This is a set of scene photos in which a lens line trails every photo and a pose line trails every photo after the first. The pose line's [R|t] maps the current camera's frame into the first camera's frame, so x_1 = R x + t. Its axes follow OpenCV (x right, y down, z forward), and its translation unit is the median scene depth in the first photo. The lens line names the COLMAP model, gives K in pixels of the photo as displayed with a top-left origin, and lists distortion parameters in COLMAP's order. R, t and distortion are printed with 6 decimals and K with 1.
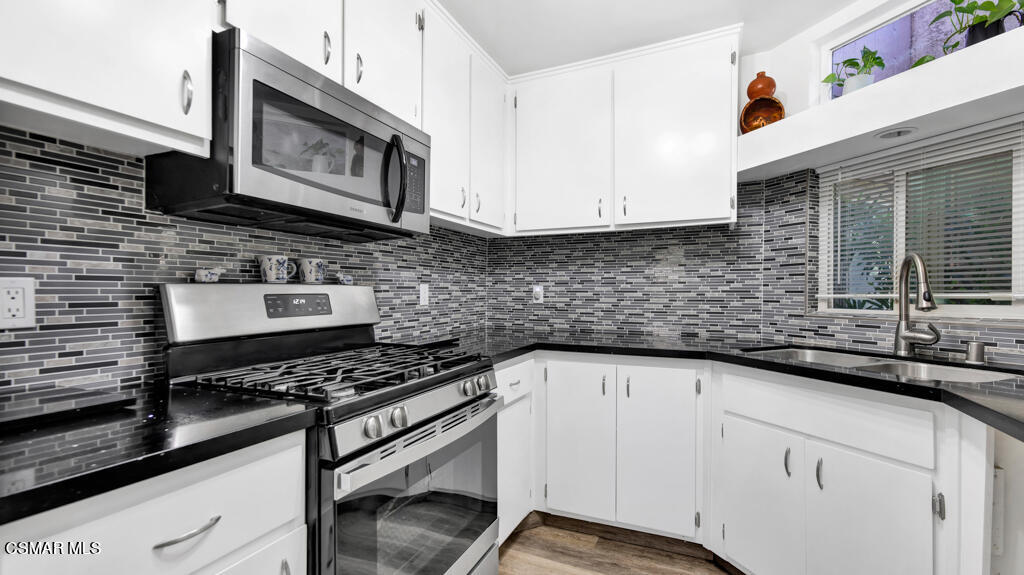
lens RADIAL K [[427.4, 0, 510.3], [0, 427.4, 293.7], [0, 0, 1]] dist [0.019980, -0.006131]
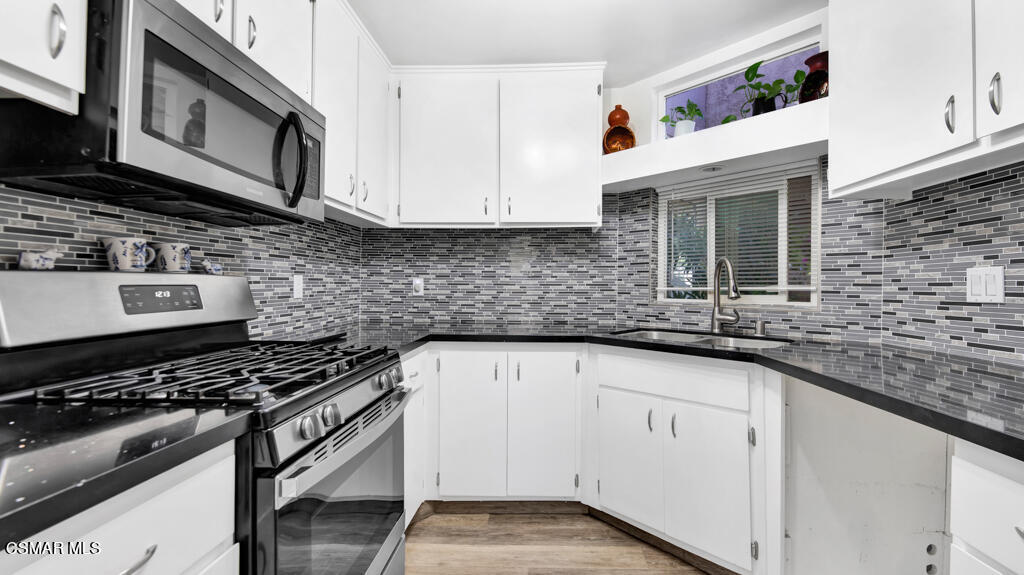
lens RADIAL K [[427.4, 0, 510.1], [0, 427.4, 283.0], [0, 0, 1]] dist [0.019980, -0.006131]
pose [[0.934672, 0.006641, 0.355449, -0.151309], [-0.003751, 0.999954, -0.008820, 0.001474], [-0.355491, 0.006911, 0.934654, -0.023423]]
